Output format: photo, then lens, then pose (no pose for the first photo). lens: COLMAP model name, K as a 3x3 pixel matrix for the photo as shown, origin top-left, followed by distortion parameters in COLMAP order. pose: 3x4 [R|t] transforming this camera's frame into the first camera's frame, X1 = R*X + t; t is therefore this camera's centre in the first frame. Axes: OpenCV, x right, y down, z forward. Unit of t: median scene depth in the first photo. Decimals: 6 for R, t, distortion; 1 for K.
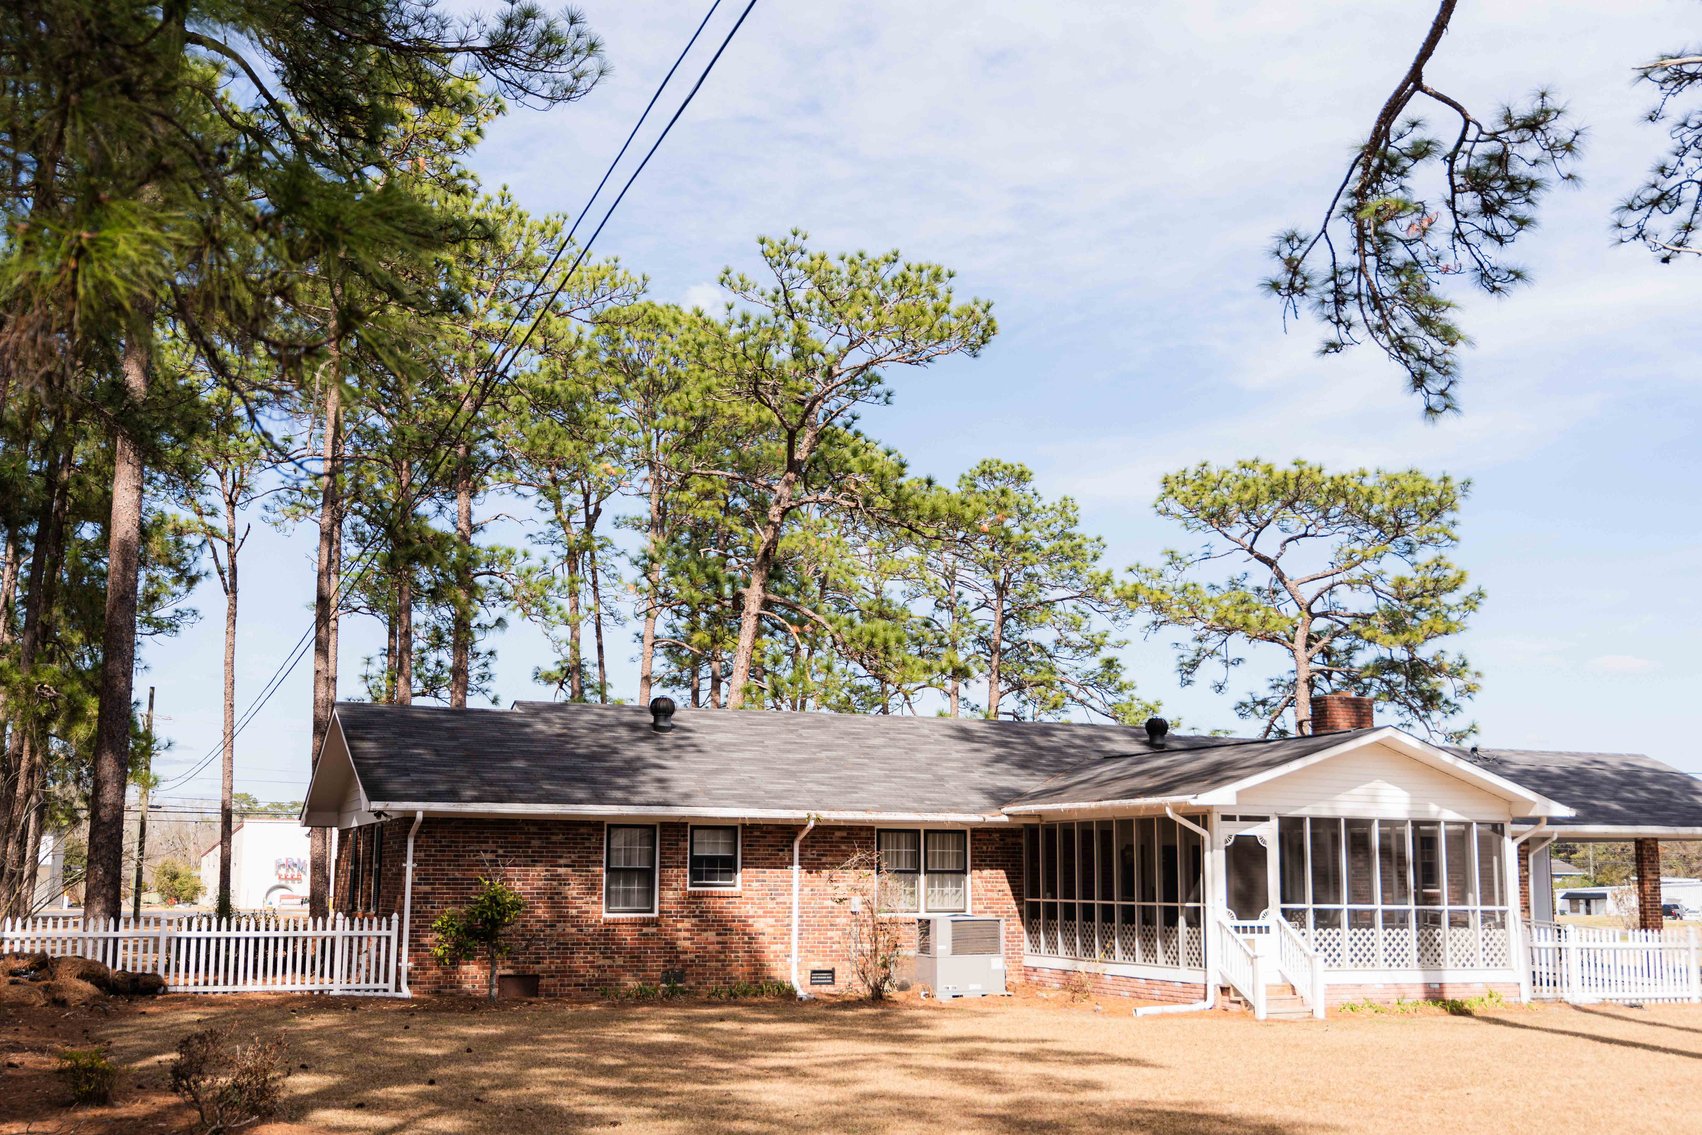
lens RADIAL K [[1863.6, 0, 851.0], [0, 1863.6, 567.5], [0, 0, 1]] dist [0.032250, -0.000564]
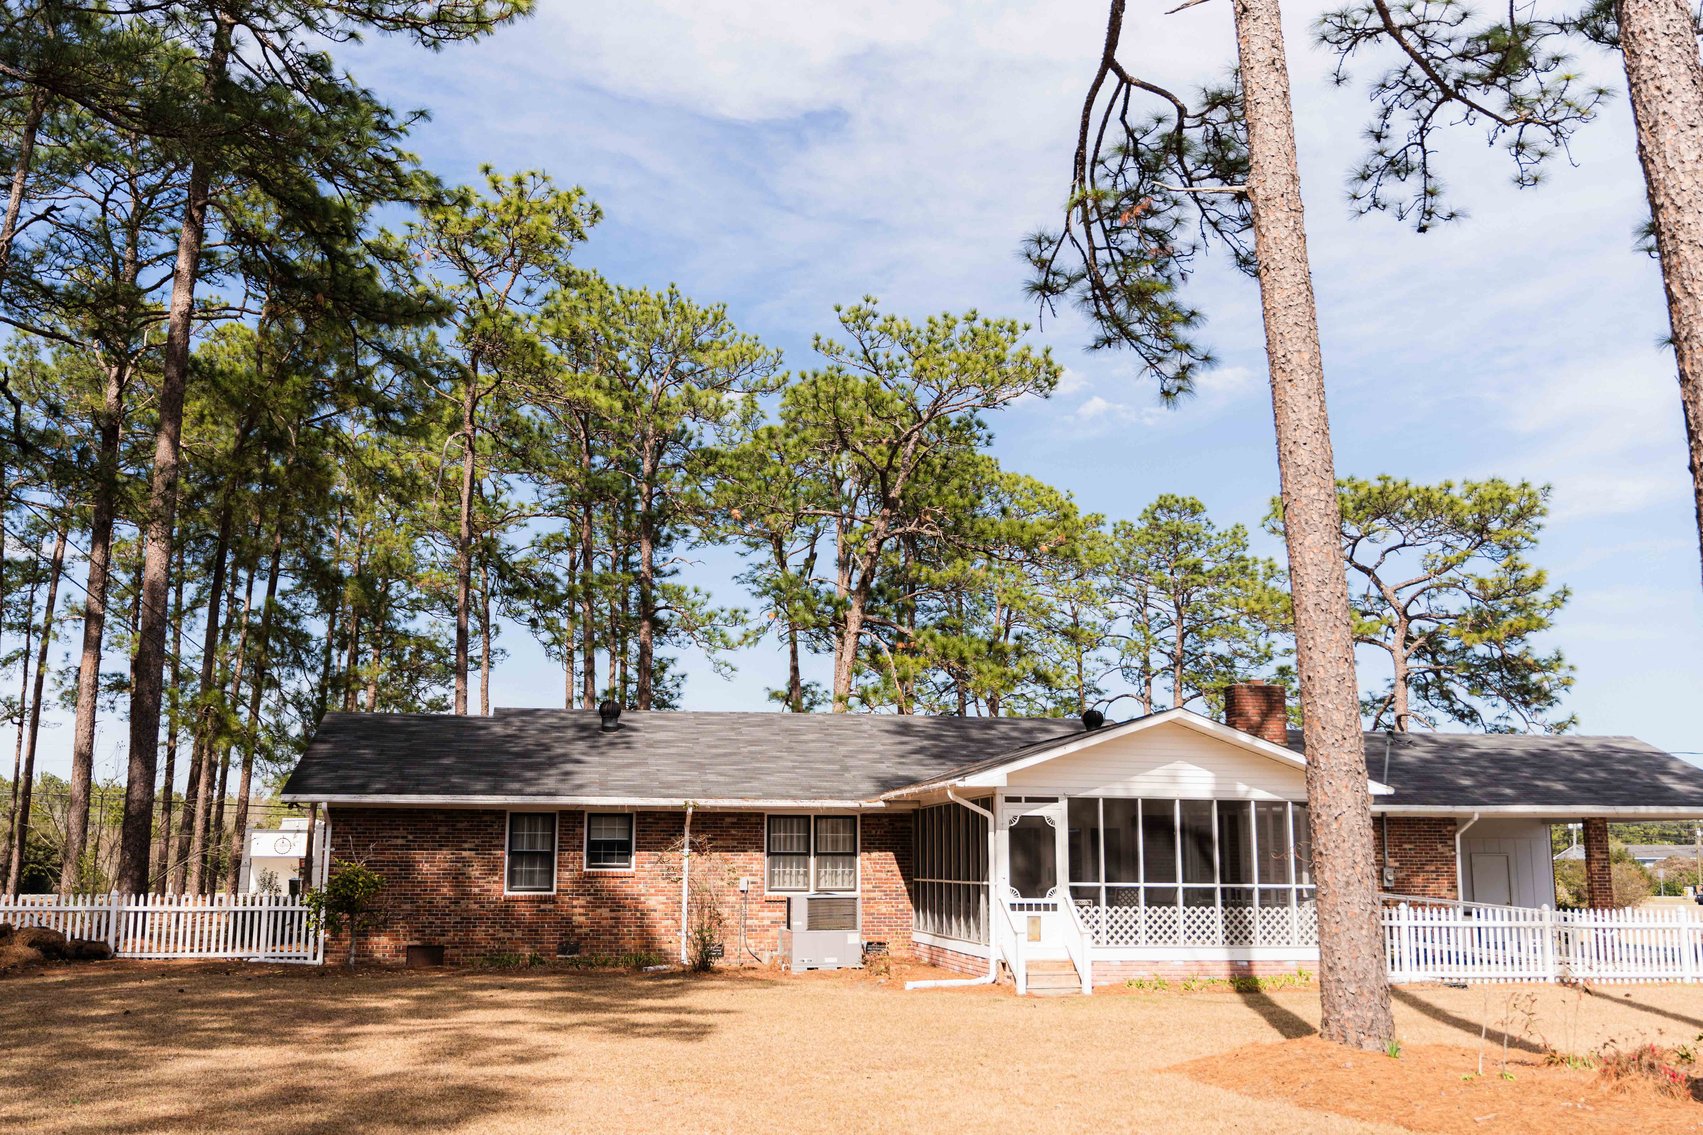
lens RADIAL K [[1540.4, 0, 853.0], [0, 1540.4, 578.6], [0, 0, 1]] dist [0.011460, 0.013625]
pose [[0.976391, -0.041950, -0.211898, 0.279194], [0.037882, 0.999012, -0.023220, 0.025541], [0.212663, 0.014645, 0.977016, 0.129178]]
